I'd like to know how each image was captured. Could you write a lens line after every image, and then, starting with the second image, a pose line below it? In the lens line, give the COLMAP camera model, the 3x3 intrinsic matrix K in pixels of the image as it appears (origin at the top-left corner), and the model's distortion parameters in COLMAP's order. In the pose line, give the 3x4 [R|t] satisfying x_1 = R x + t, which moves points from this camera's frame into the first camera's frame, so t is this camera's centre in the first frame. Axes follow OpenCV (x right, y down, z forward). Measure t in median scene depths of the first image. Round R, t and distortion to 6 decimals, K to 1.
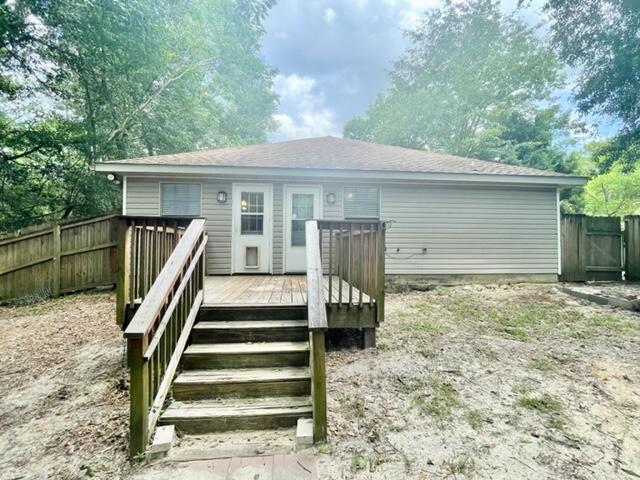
lens RADIAL K [[303.4, 0, 317.0], [0, 303.4, 240.4], [0, 0, 1]] dist [-0.006096, 0.001166]
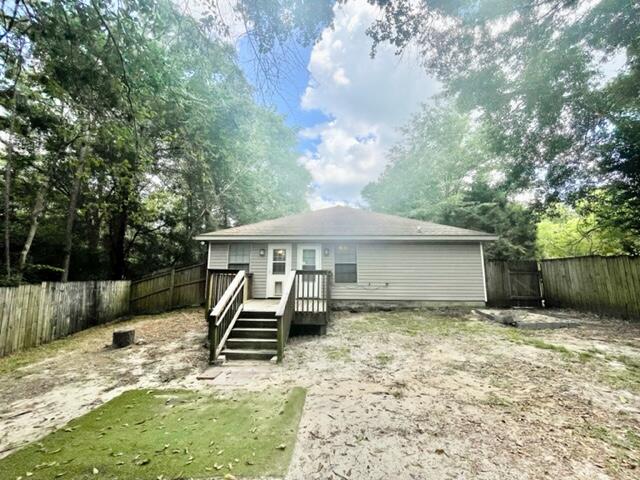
lens RADIAL K [[258.6, 0, 321.4], [0, 258.6, 239.8], [0, 0, 1]] dist [-0.006069, 0.001472]
pose [[0.989644, -0.020396, -0.142086, 0.280208], [0.001806, 0.991544, -0.129758, -0.028521], [0.143531, 0.128158, 0.981313, -0.488631]]
